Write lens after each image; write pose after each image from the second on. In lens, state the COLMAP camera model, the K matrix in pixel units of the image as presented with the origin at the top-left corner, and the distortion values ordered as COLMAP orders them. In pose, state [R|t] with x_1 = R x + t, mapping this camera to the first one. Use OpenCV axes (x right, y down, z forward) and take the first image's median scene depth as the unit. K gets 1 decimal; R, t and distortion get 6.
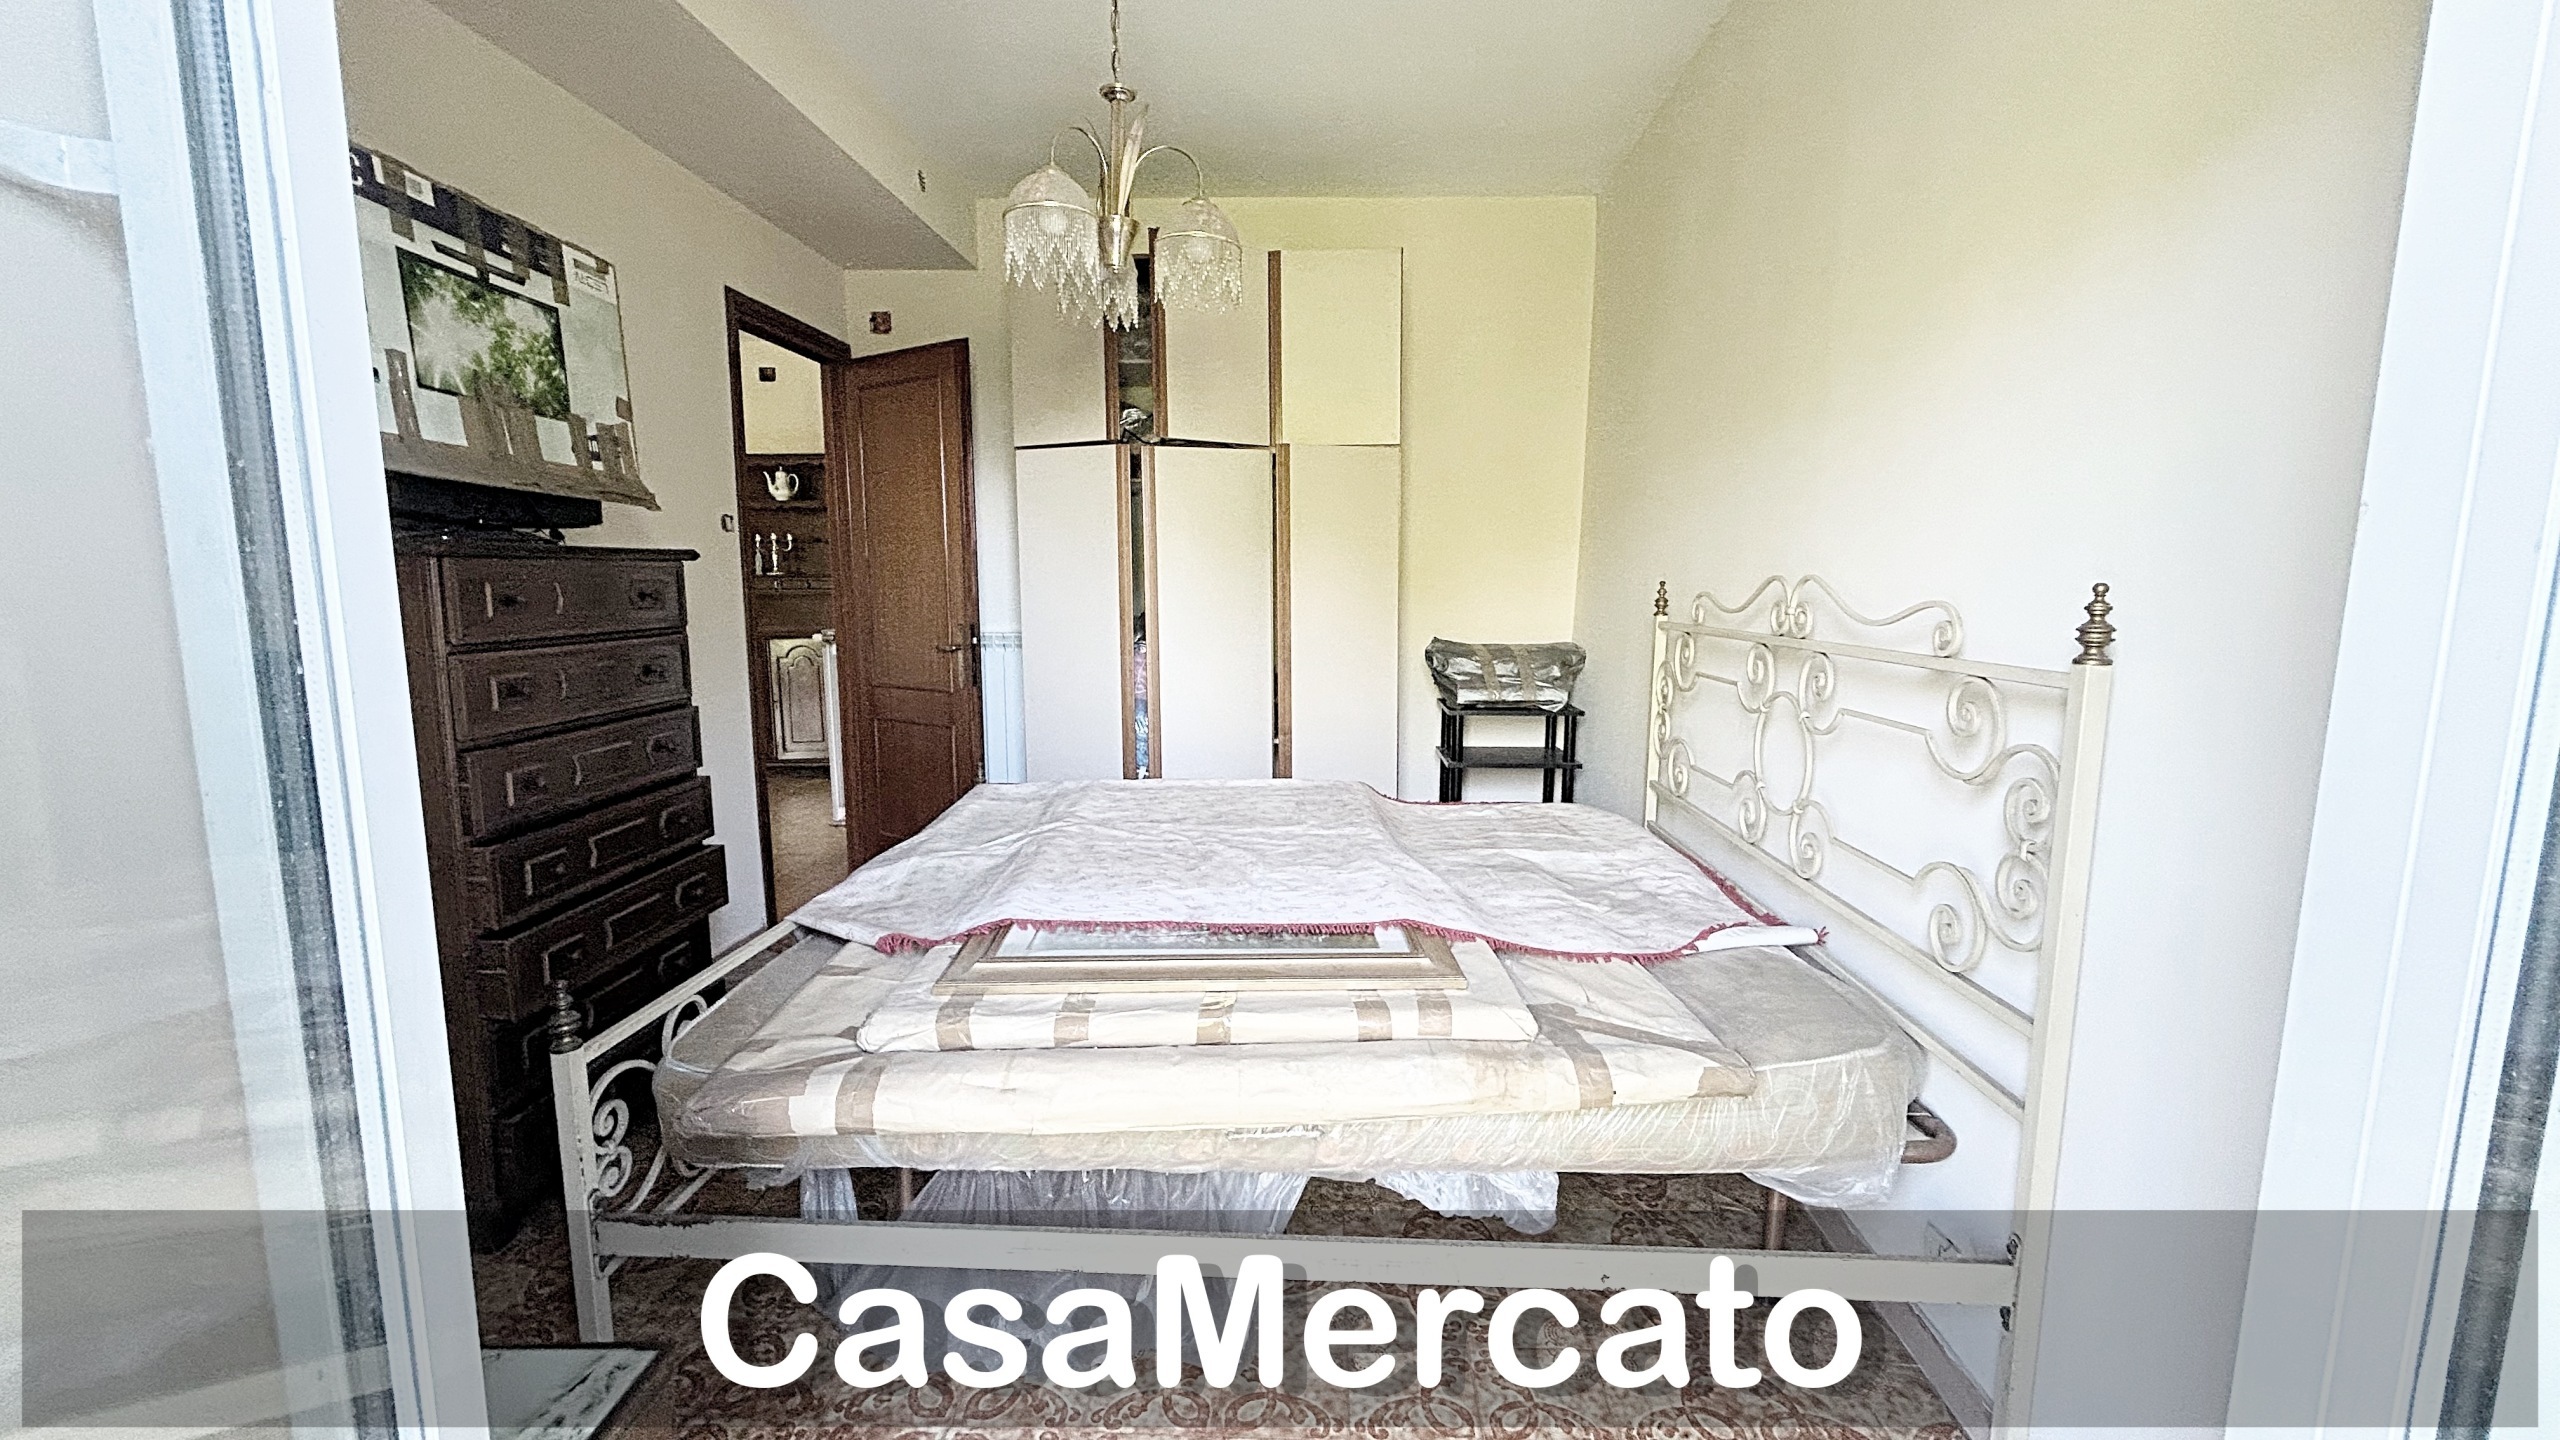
lens RADIAL K [[1034.2, 0, 1280.0], [0, 1034.2, 720.0], [0, 0, 1]] dist [-0.003156, -0.000126]
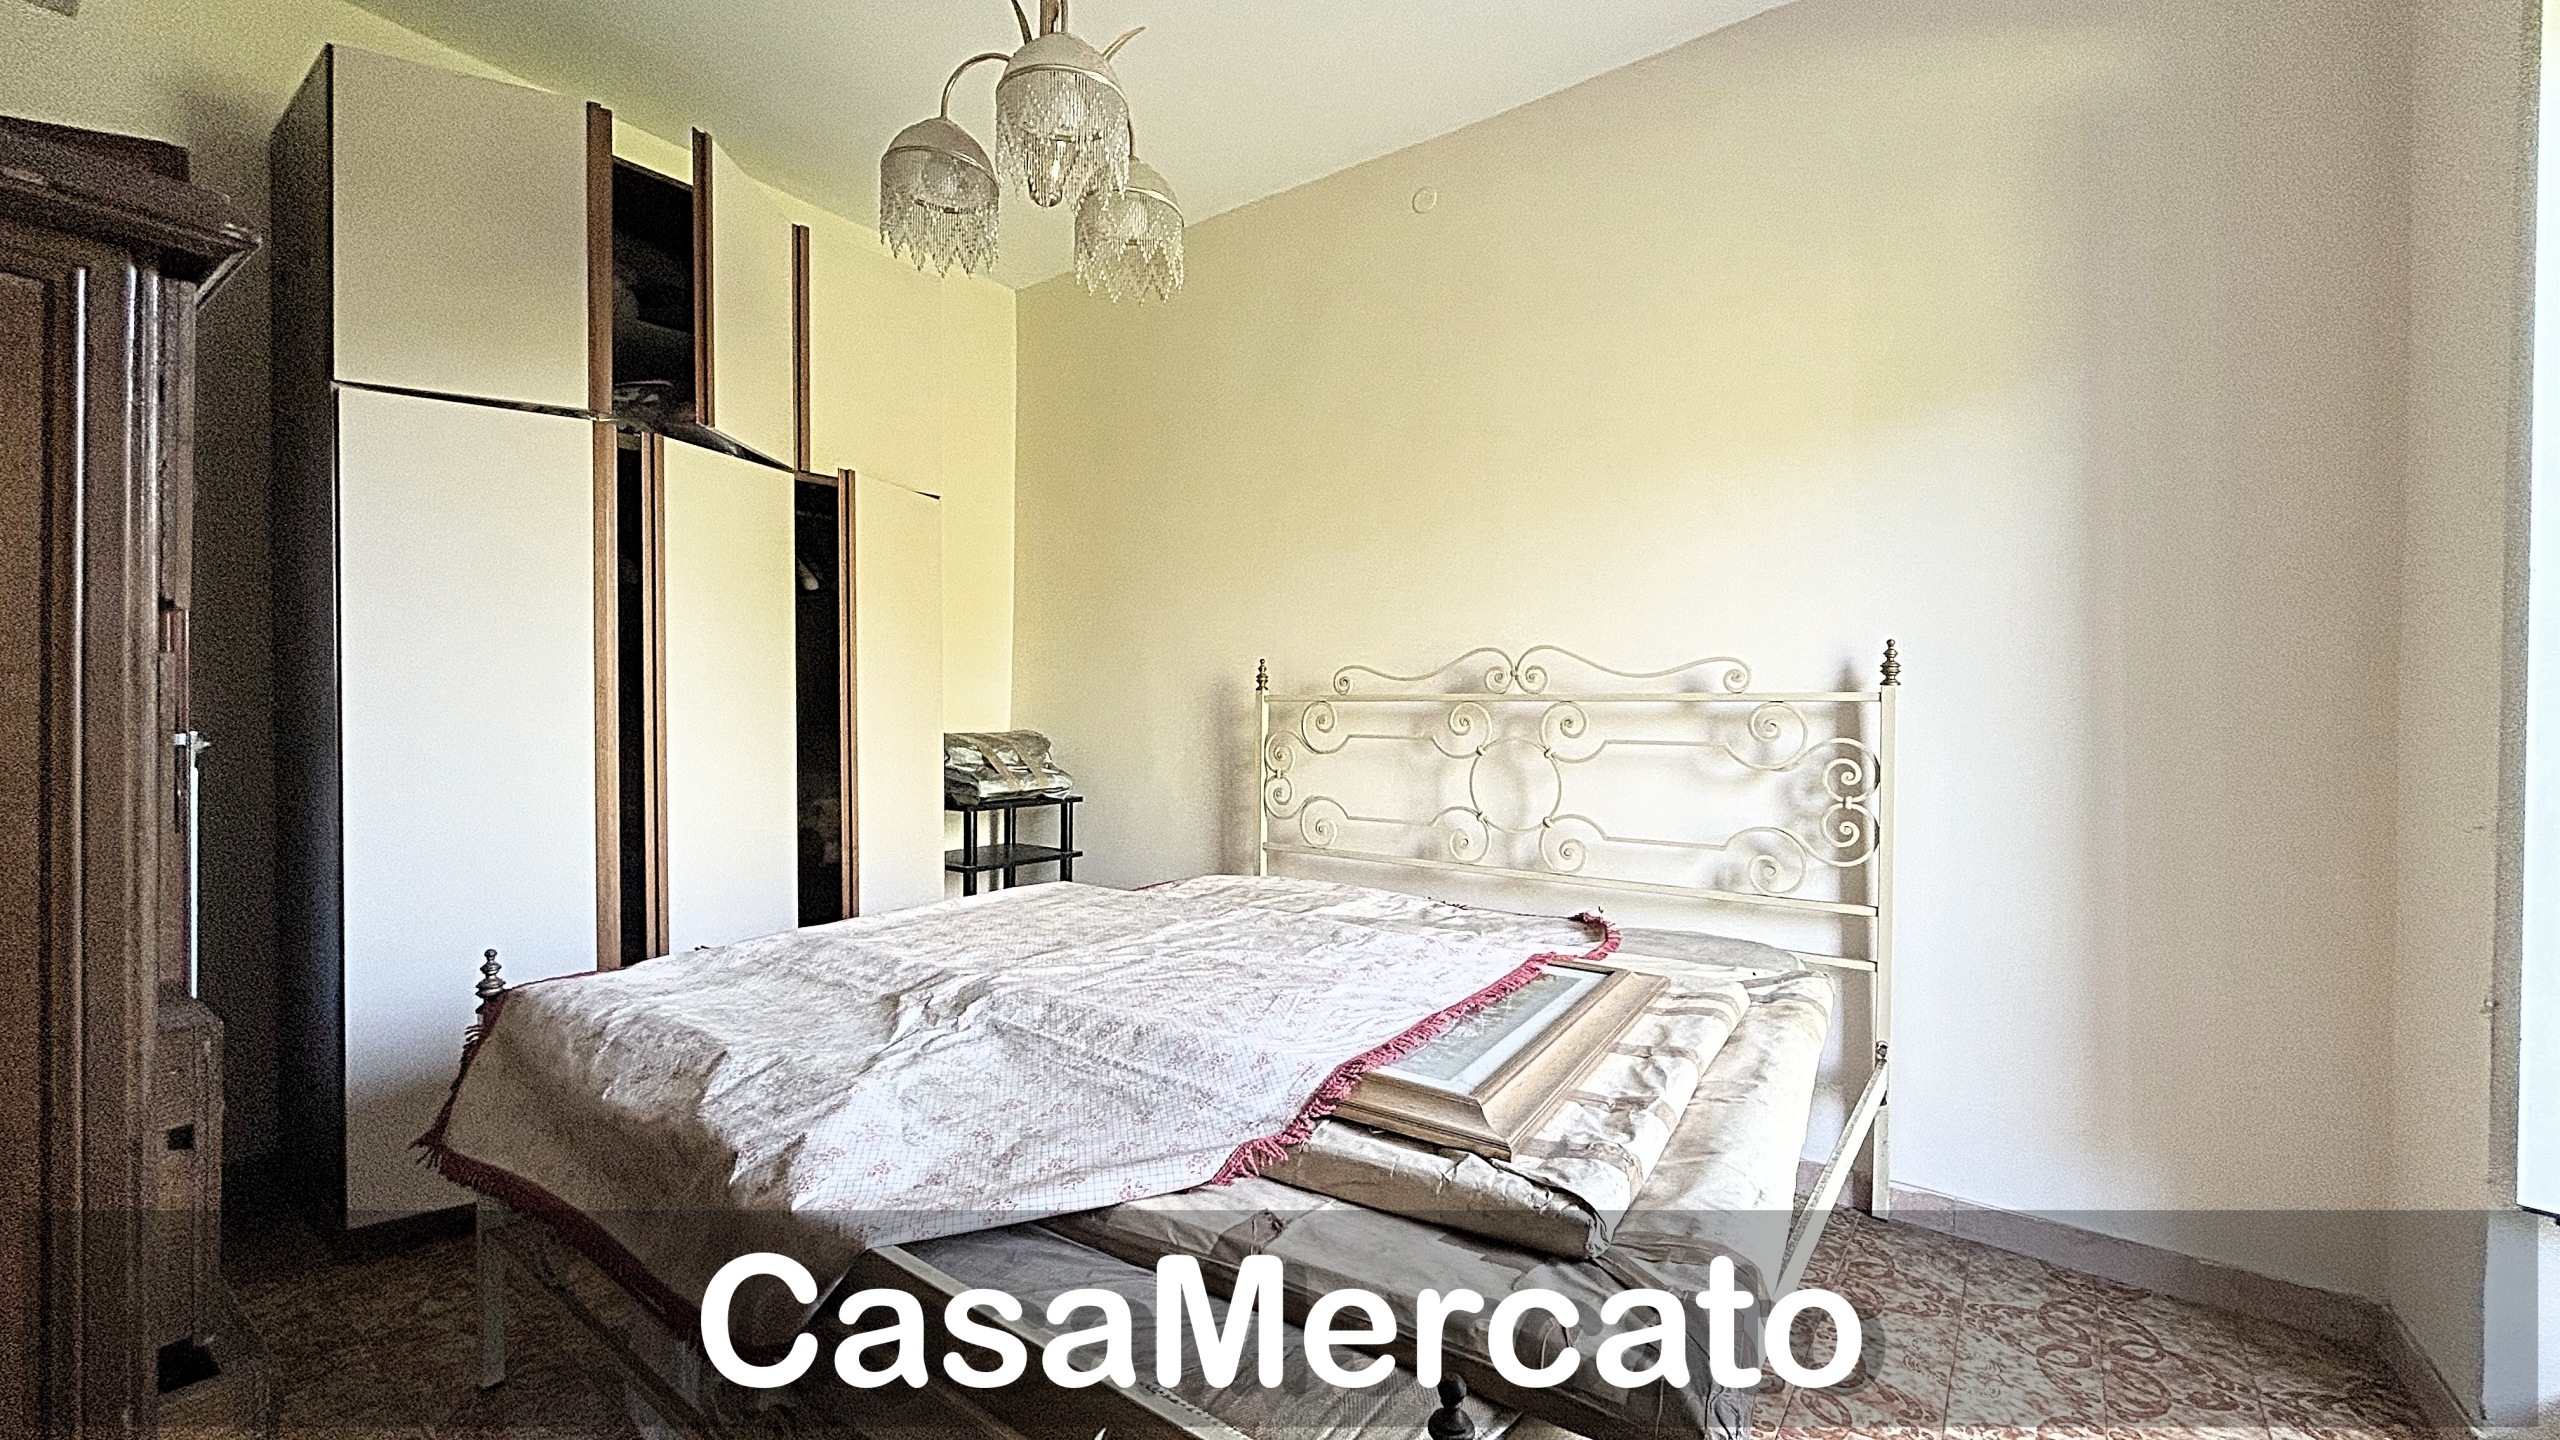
lens RADIAL K [[1034.2, 0, 1280.0], [0, 1034.2, 720.0], [0, 0, 1]] dist [-0.003156, -0.000126]
pose [[0.566726, -0.007069, 0.823876, -0.753038], [0.106106, 0.992262, -0.064474, 0.003754], [-0.817046, 0.123957, 0.563091, 0.543562]]
